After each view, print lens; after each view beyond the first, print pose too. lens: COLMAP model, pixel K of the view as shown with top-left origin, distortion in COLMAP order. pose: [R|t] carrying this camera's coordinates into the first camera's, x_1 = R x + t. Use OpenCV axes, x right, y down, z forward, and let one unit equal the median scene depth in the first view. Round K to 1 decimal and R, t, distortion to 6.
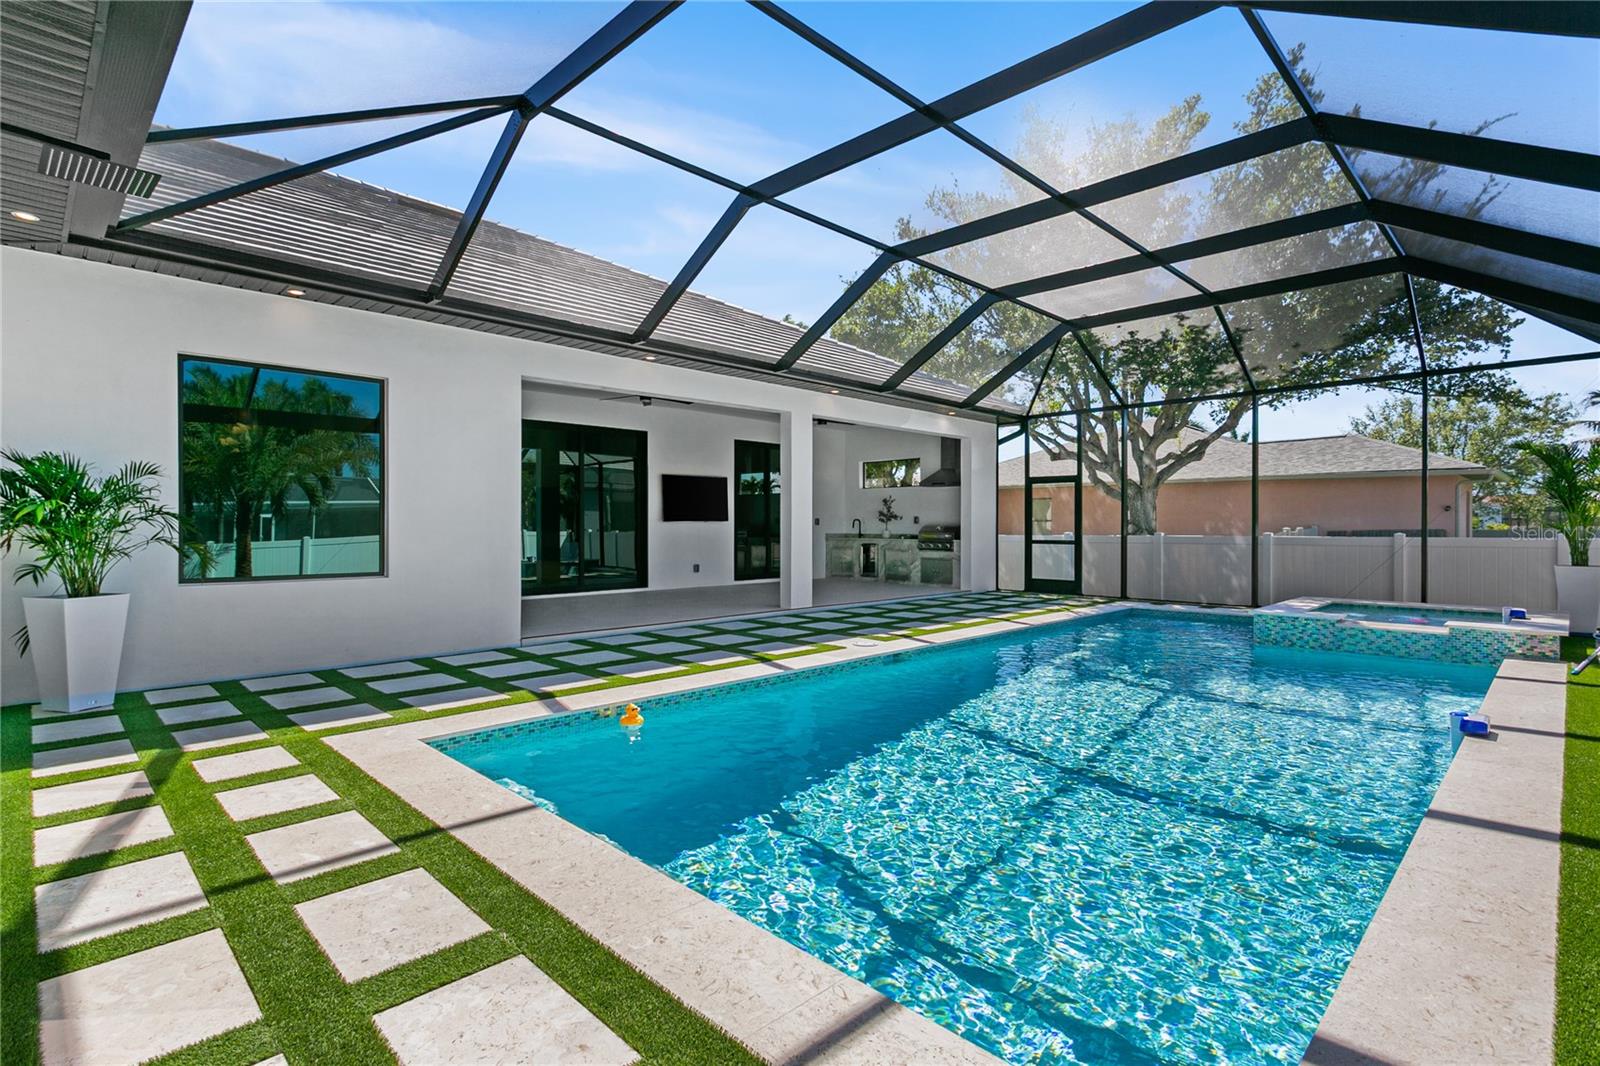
lens RADIAL K [[768.8, 0, 800.0], [0, 768.8, 533.0], [0, 0, 1]] dist [0.000803, 0.000124]
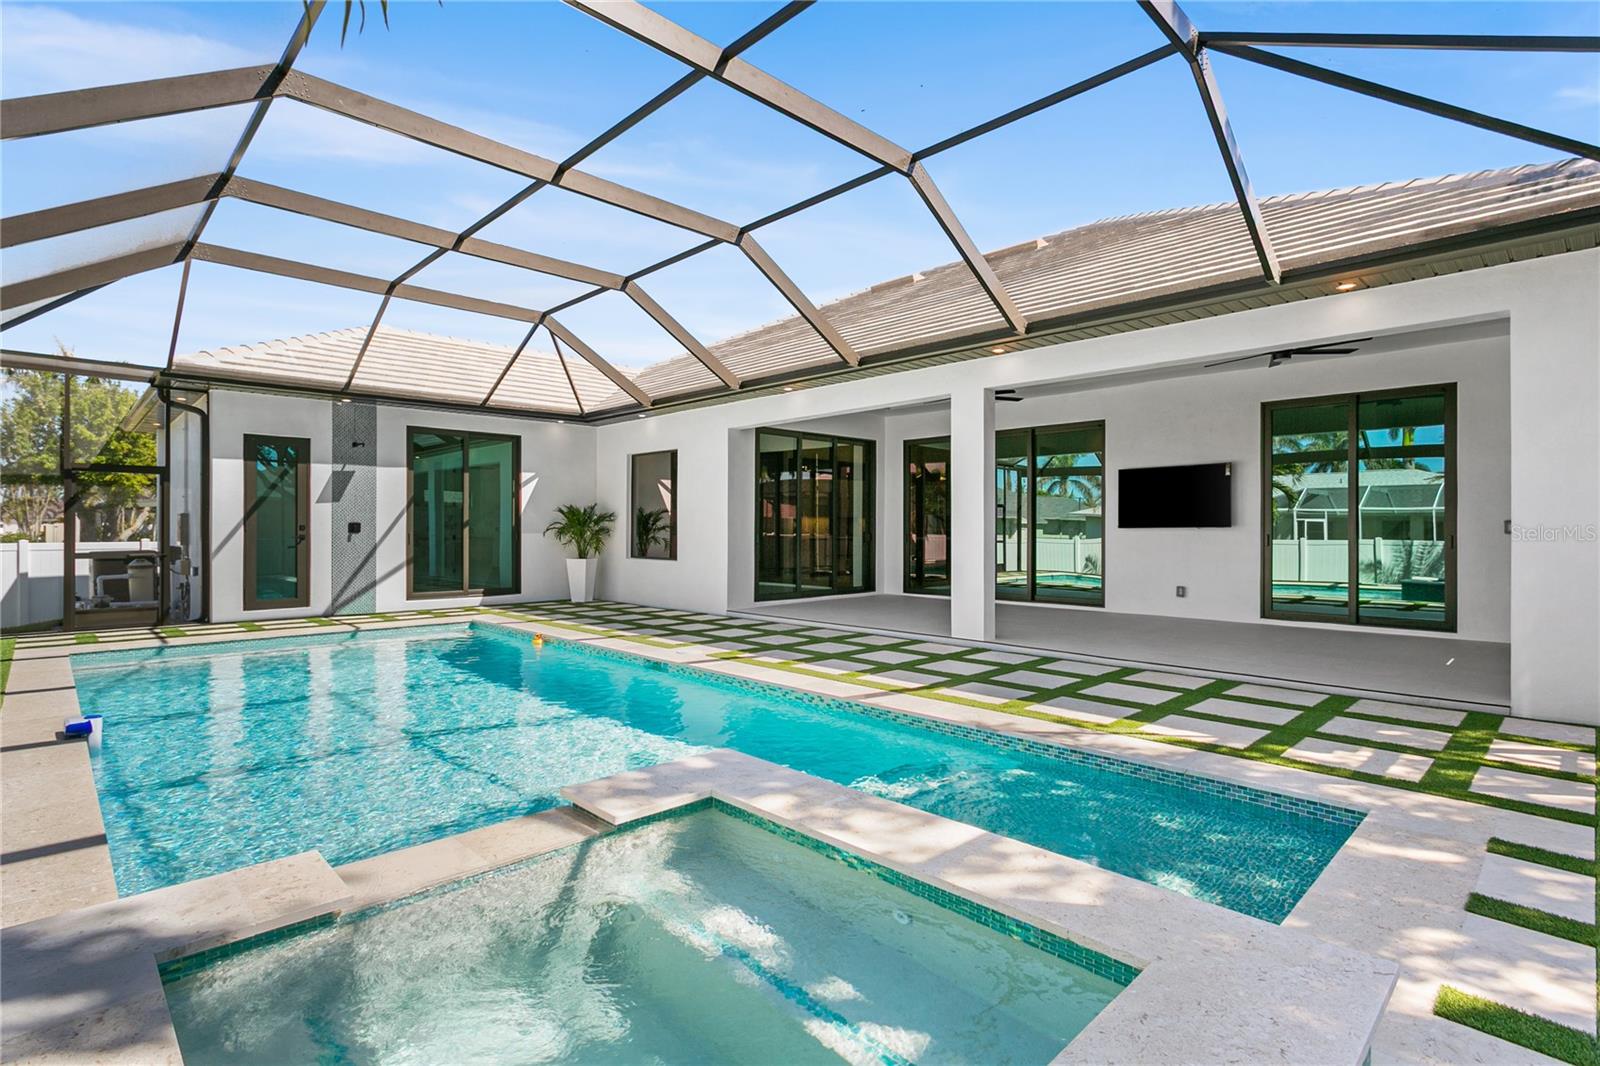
lens RADIAL K [[768.8, 0, 800.0], [0, 768.8, 533.0], [0, 0, 1]] dist [0.000803, 0.000124]
pose [[-0.025085, 0.005787, -0.999669, 0.698244], [-0.009332, 0.999938, 0.006022, -0.013042], [0.999642, 0.009480, -0.025029, 0.759078]]
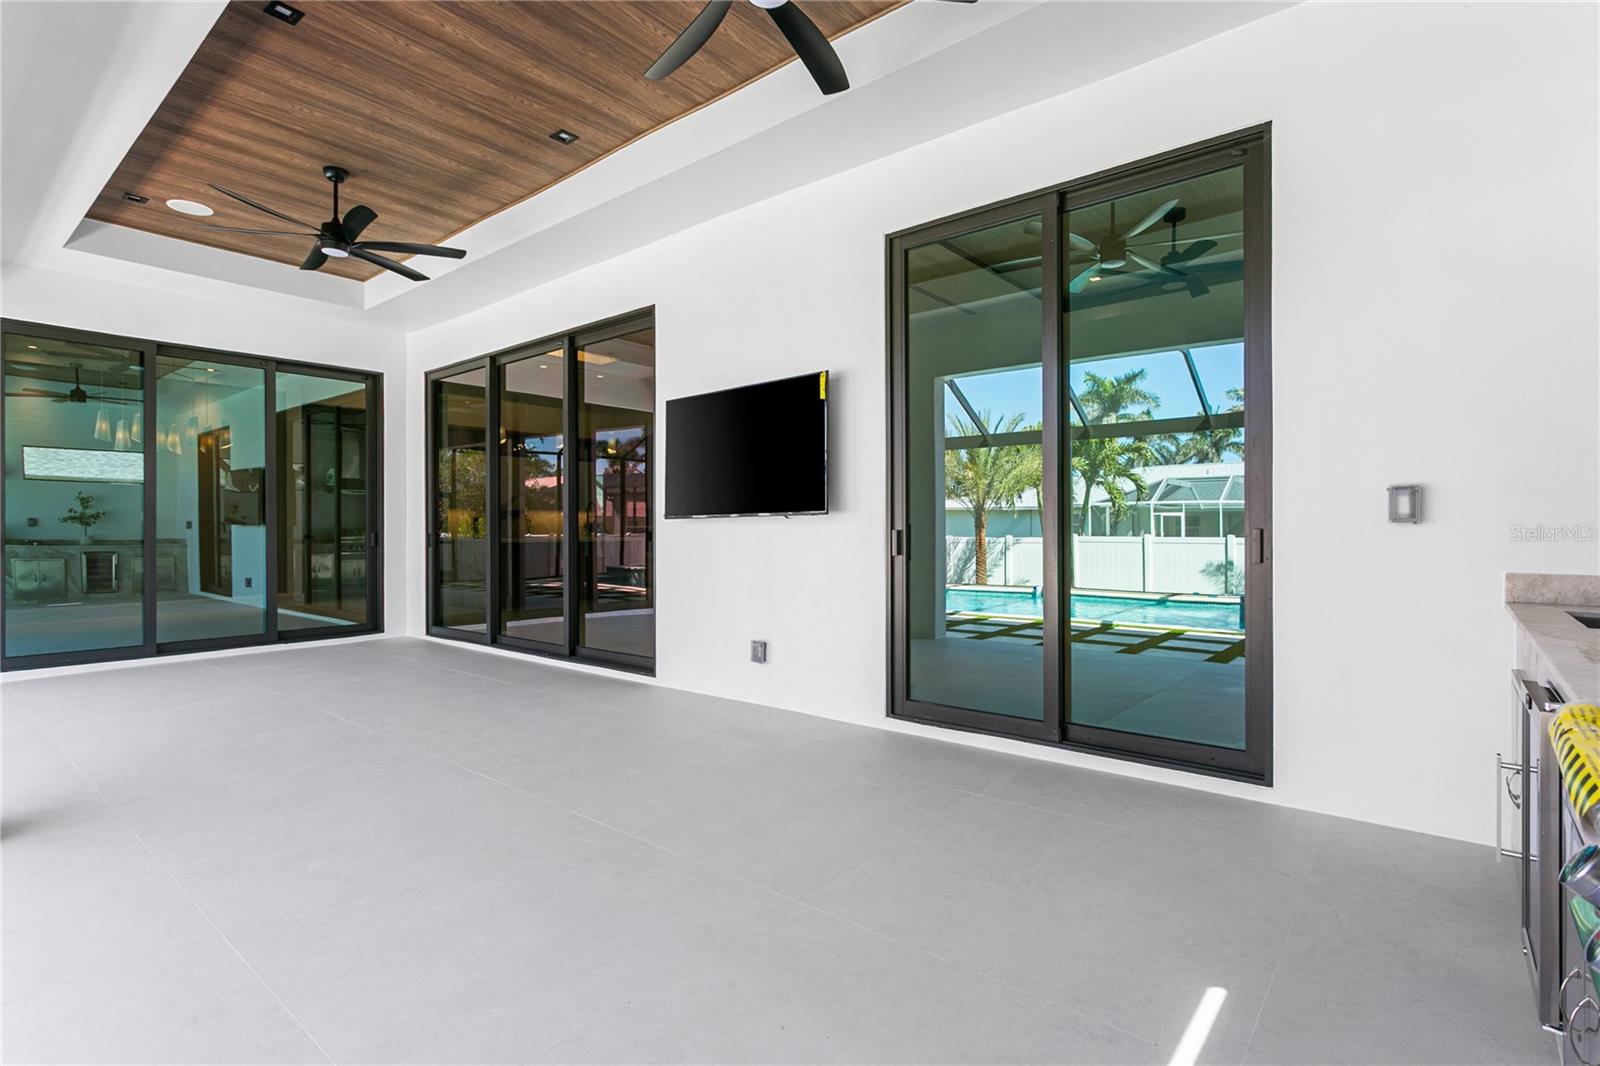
lens RADIAL K [[768.8, 0, 800.0], [0, 768.8, 533.0], [0, 0, 1]] dist [0.000803, 0.000124]
pose [[0.076438, 0.004286, -0.997065, 0.245948], [-0.001445, 0.999990, 0.004188, -0.010482], [0.997073, 0.001121, 0.076443, 1.146373]]
